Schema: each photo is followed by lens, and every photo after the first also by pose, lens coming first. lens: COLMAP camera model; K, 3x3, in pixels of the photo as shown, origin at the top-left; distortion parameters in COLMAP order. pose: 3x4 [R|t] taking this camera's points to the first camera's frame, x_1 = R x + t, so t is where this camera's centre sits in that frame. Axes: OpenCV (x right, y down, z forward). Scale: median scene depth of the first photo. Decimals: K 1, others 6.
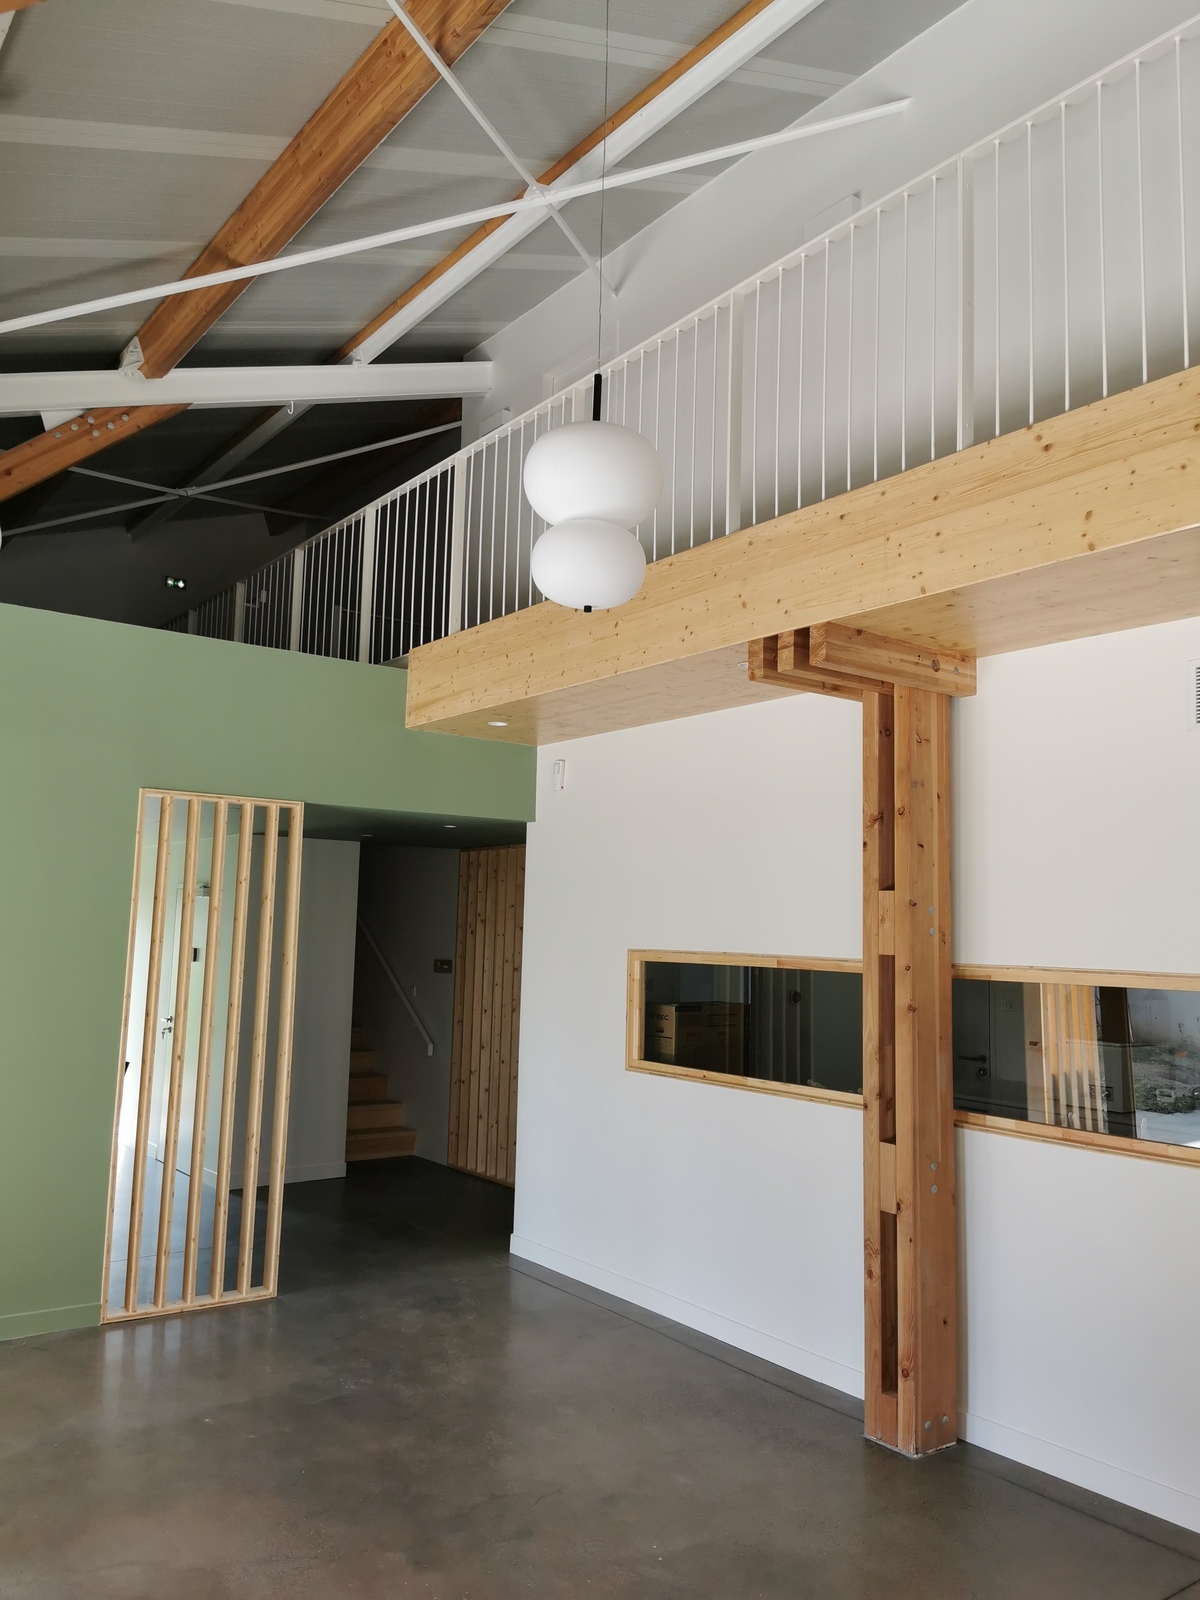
lens RADIAL K [[1241.0, 0, 599.4], [0, 1241.0, 801.6], [0, 0, 1]] dist [0.099535, -0.194995]
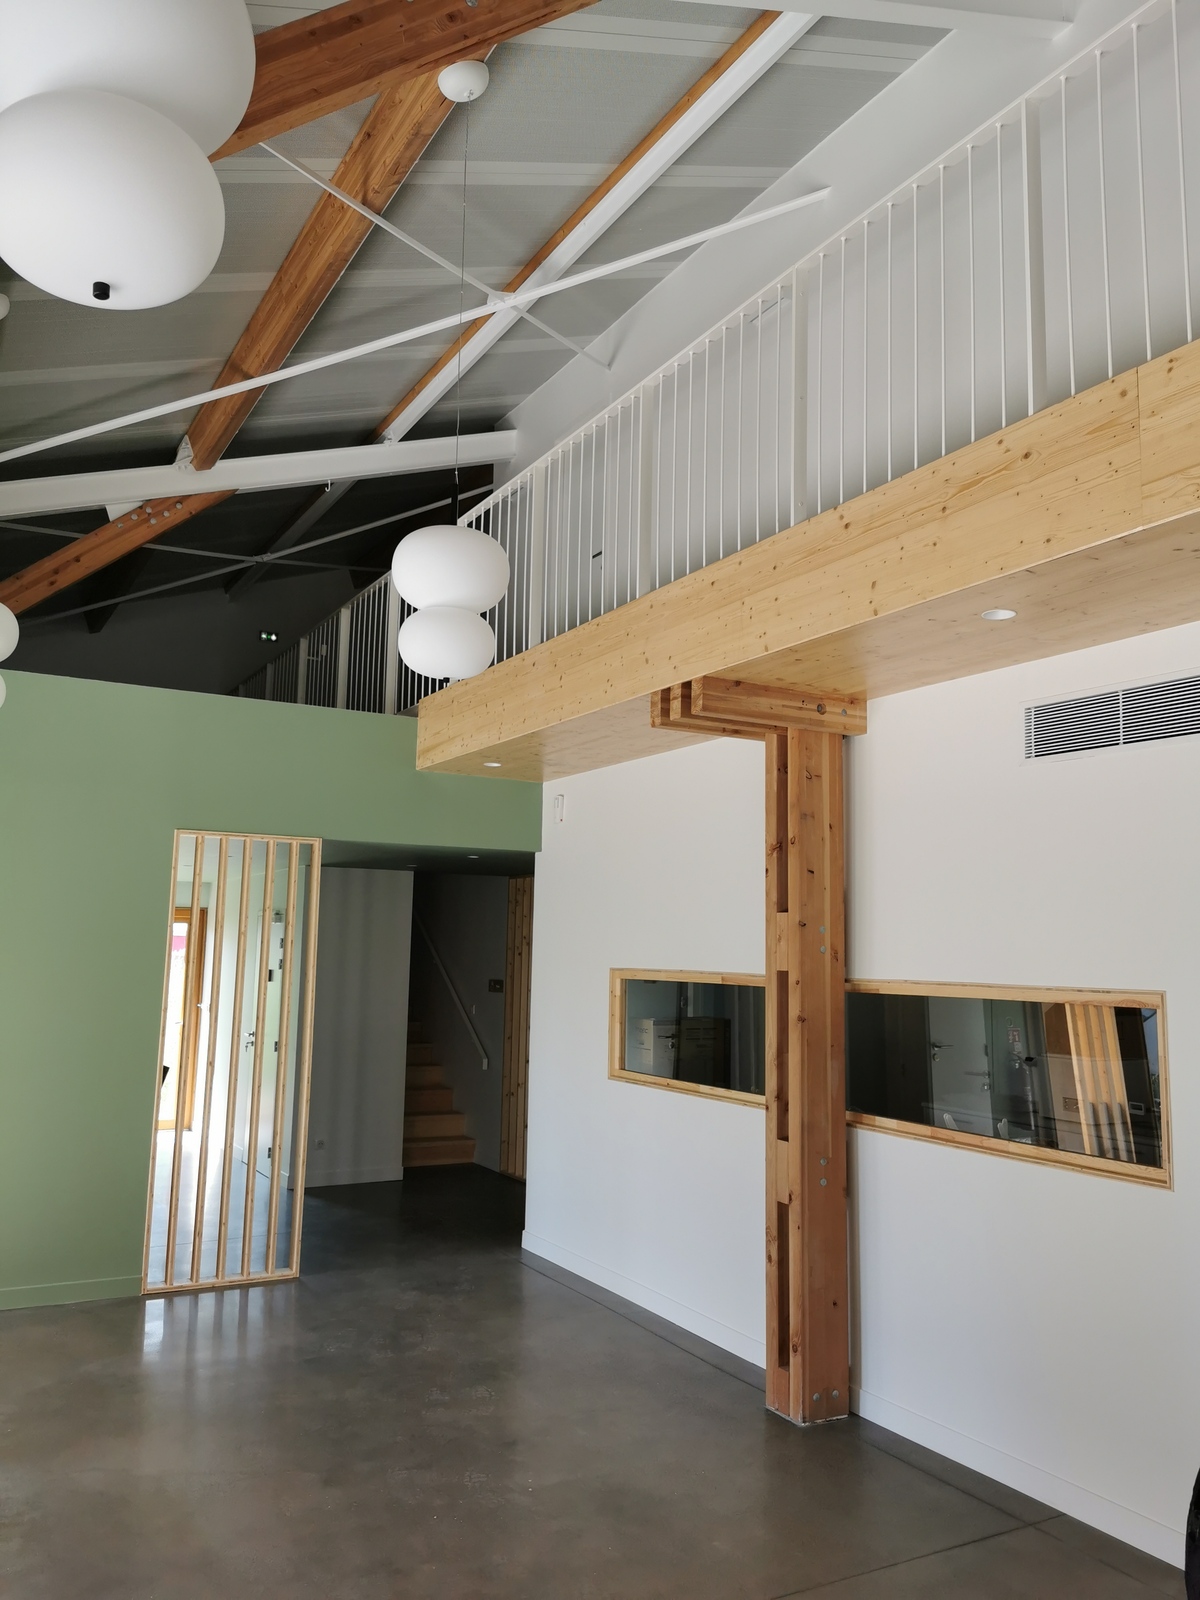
lens RADIAL K [[1248.0, 0, 596.5], [0, 1248.0, 796.4], [0, 0, 1]] dist [0.081262, -0.169148]
pose [[0.991654, -0.021085, -0.127194, 0.178352], [0.018226, 0.999555, -0.023601, -0.007301], [0.127635, 0.021086, 0.991597, -0.108858]]
